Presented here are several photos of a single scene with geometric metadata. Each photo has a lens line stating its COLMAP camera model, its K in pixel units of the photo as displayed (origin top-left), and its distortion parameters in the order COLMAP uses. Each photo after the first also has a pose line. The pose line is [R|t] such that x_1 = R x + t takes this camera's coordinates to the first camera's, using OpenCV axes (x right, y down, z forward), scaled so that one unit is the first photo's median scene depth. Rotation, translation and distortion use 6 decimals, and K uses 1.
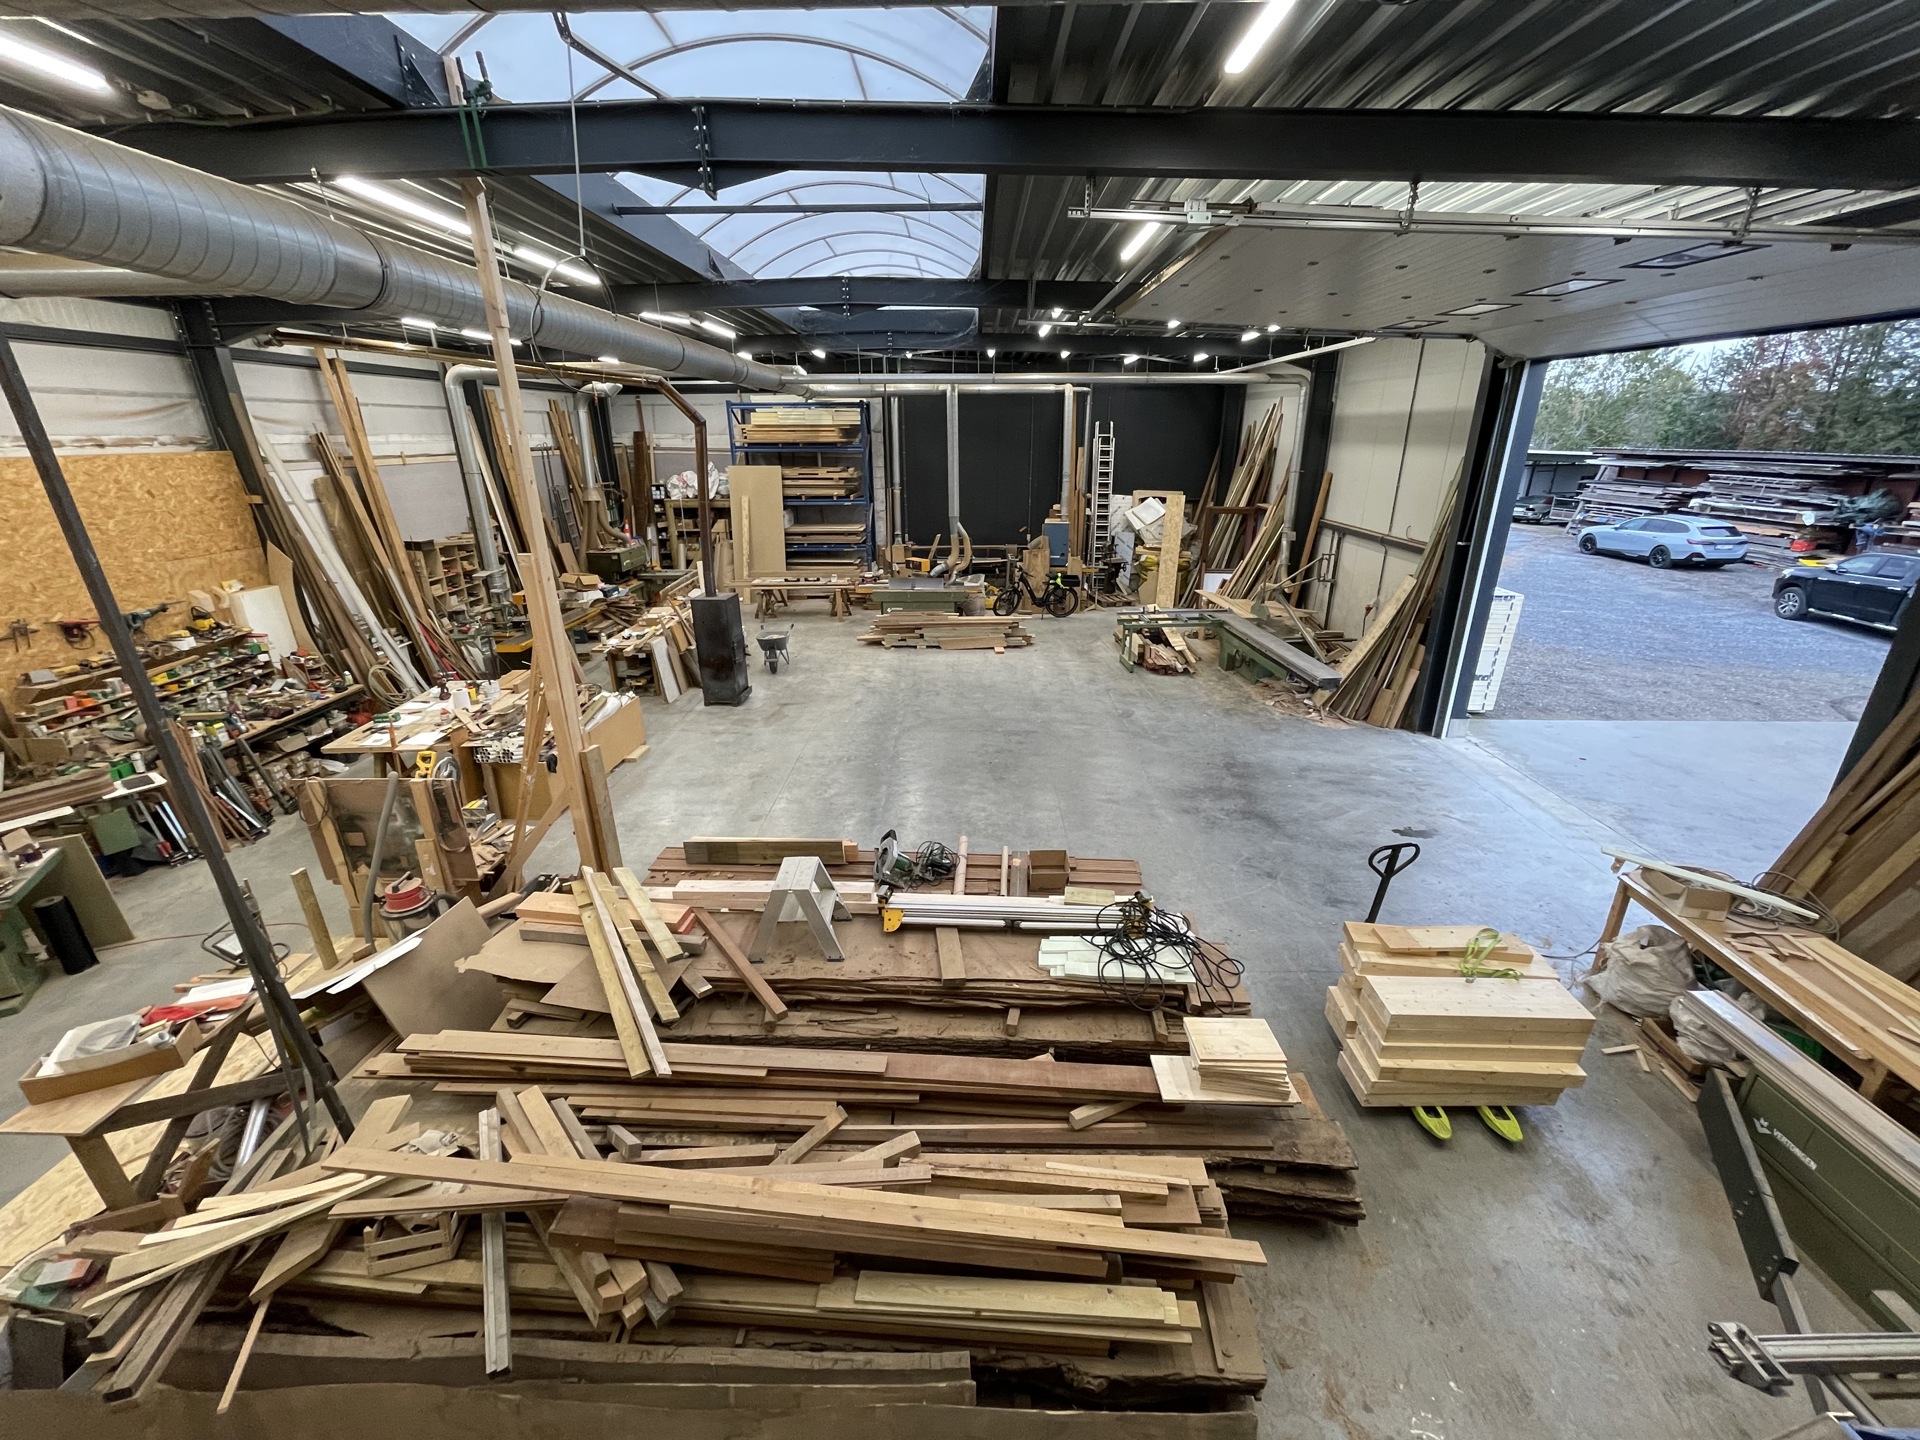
lens RADIAL K [[768.4, 0, 965.4], [0, 768.4, 710.4], [0, 0, 1]] dist [-0.001236, -0.000390]
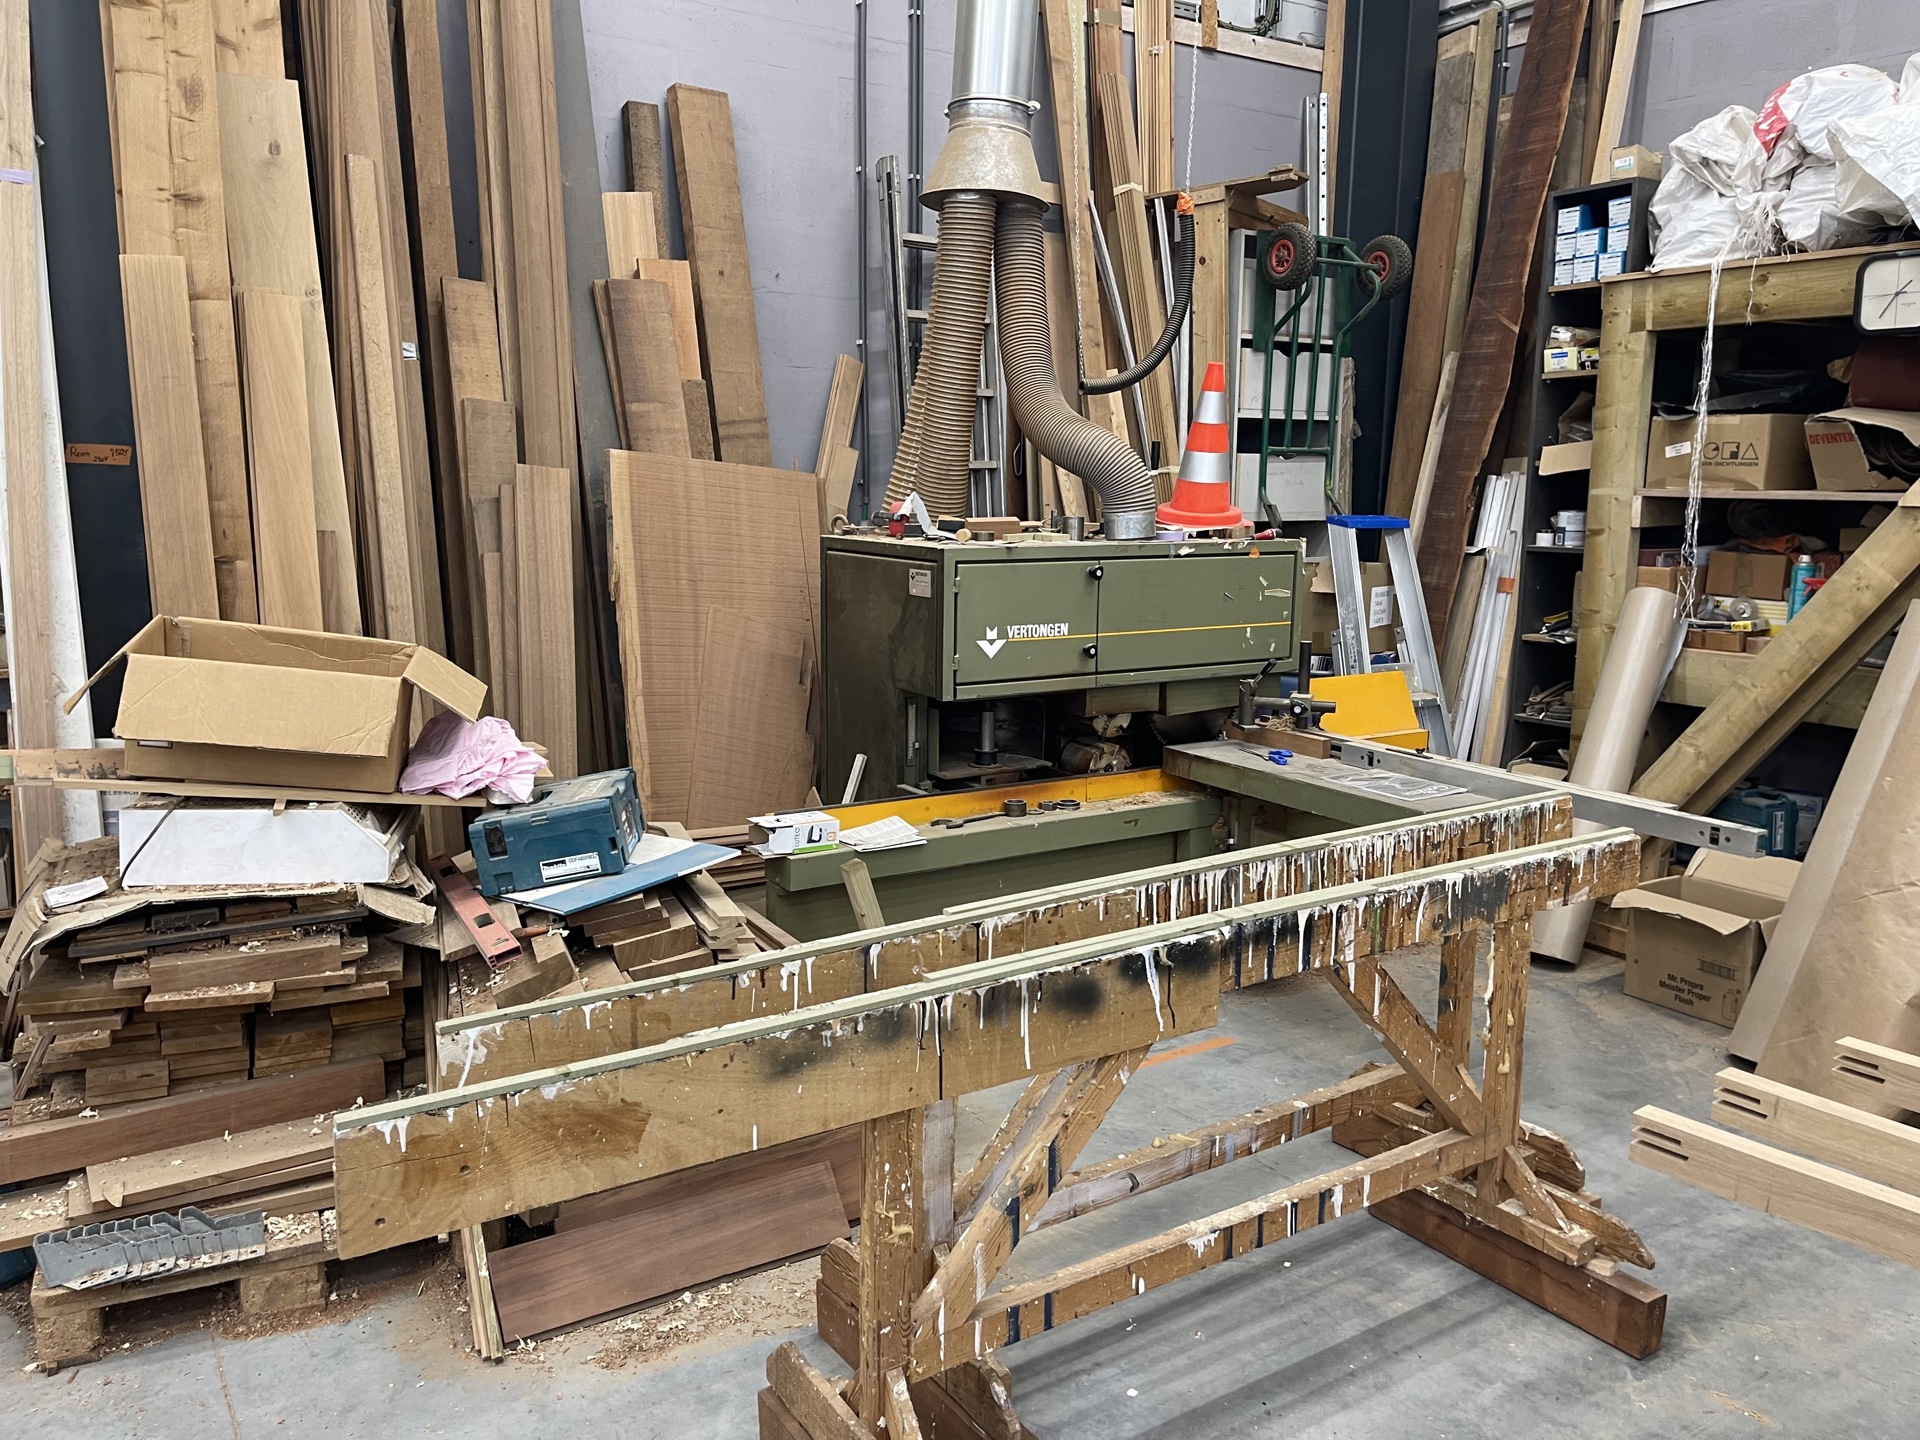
lens RADIAL K [[1445.1, 0, 956.1], [0, 1445.1, 717.5], [0, 0, 1]] dist [0.066148, -0.080118]
pose [[0.532575, 0.150457, -0.832903, -0.255514], [-0.301102, 0.953376, -0.020311, -0.181801], [0.791013, 0.261605, 0.553047, 0.911198]]
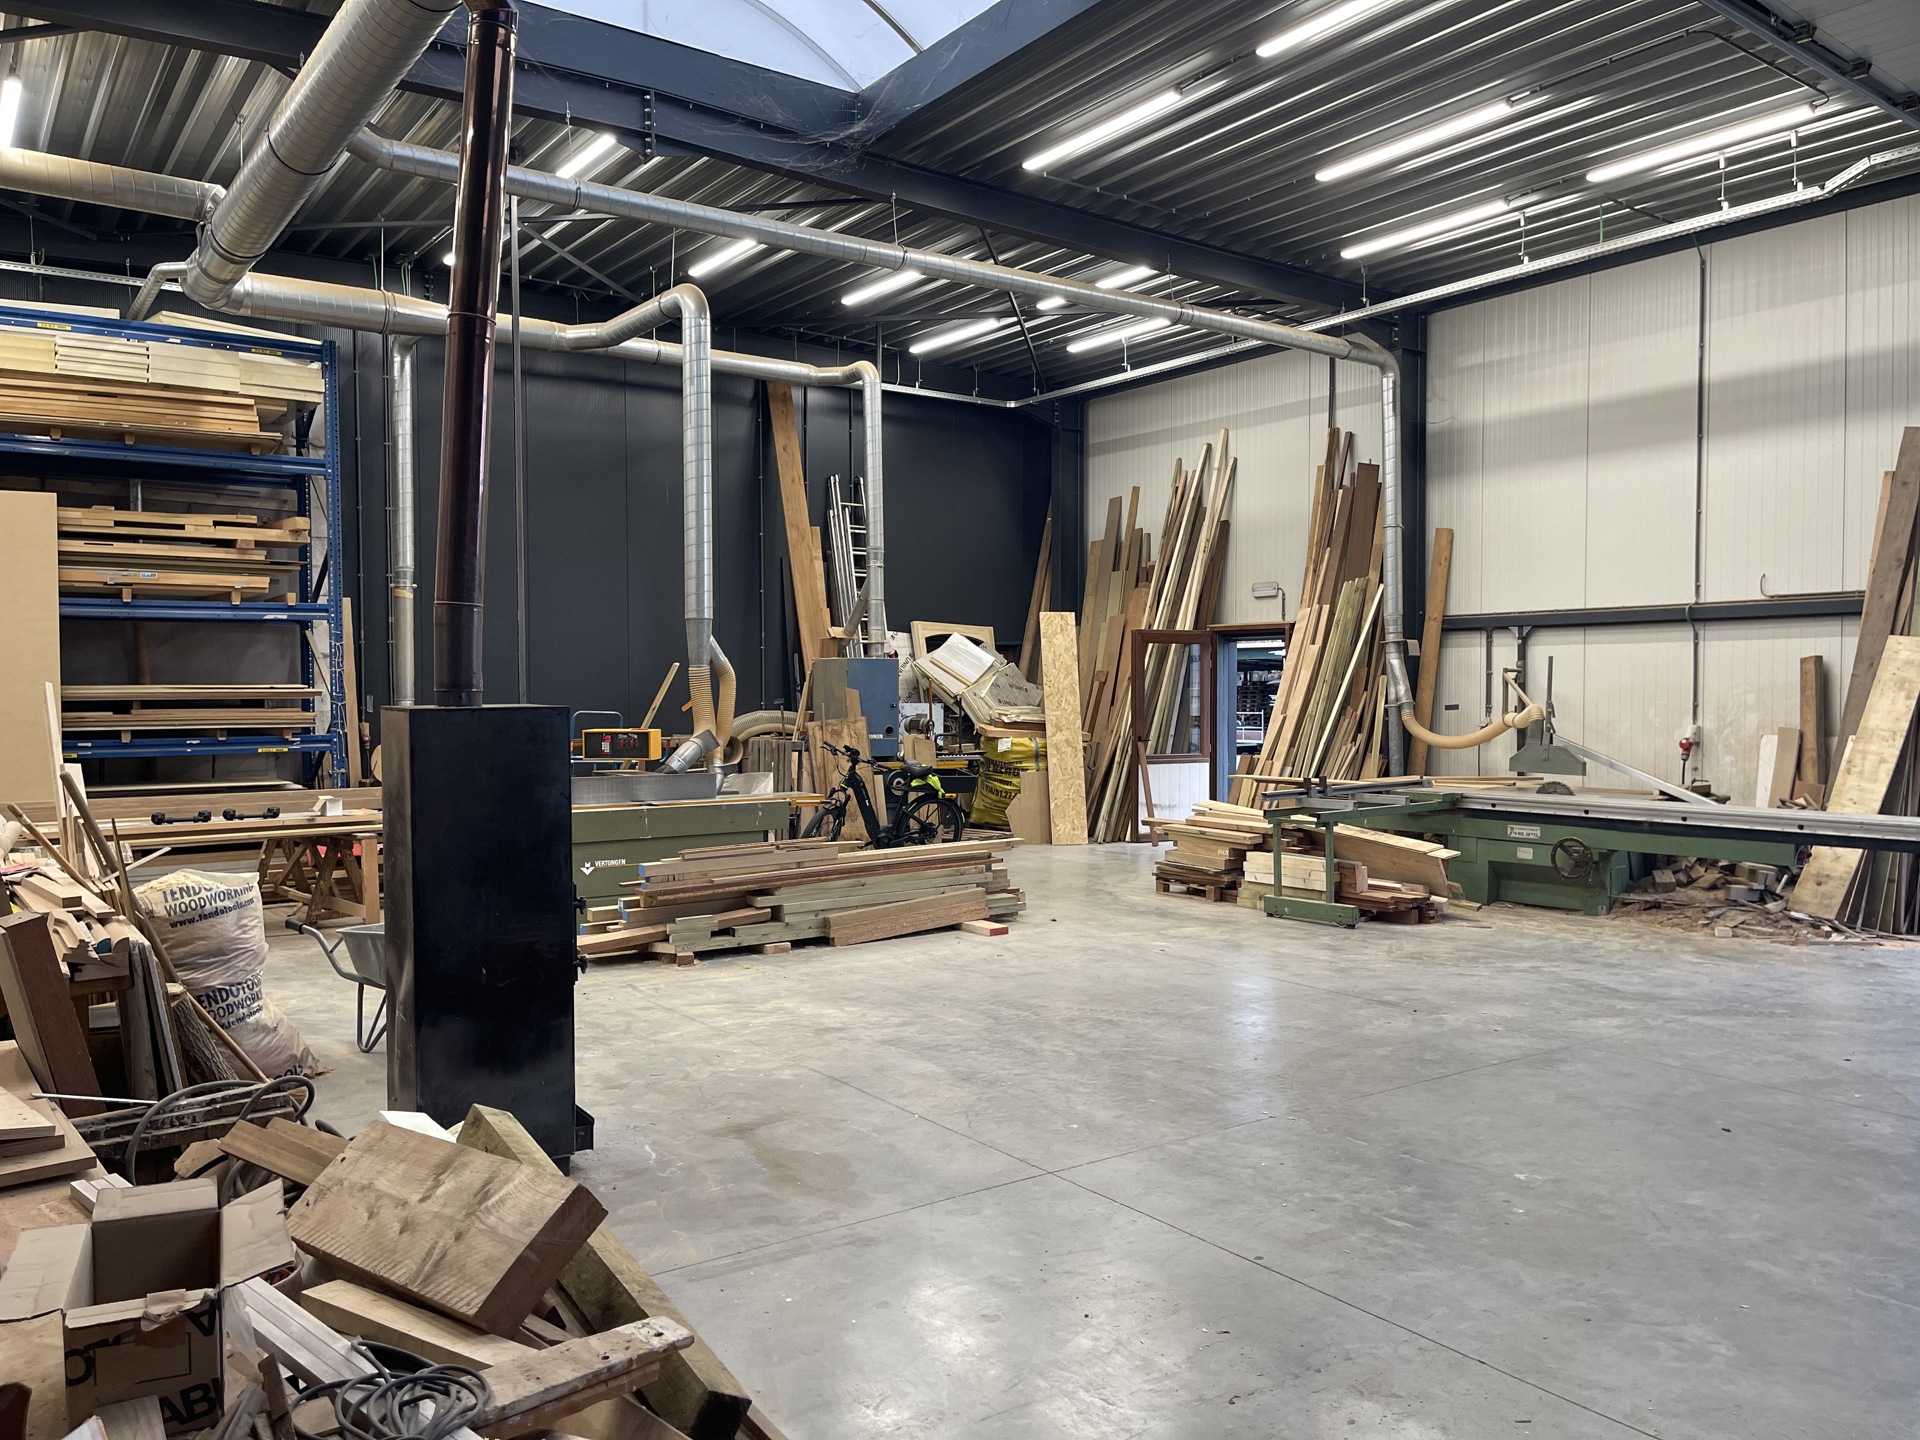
lens RADIAL K [[1445.1, 0, 964.7], [0, 1445.1, 708.7], [0, 0, 1]] dist [0.066148, -0.080118]
pose [[0.809880, -0.008903, 0.586528, -0.326490], [0.202029, 0.942945, -0.264649, 0.002281], [-0.550707, 0.332829, 0.765471, 0.399303]]
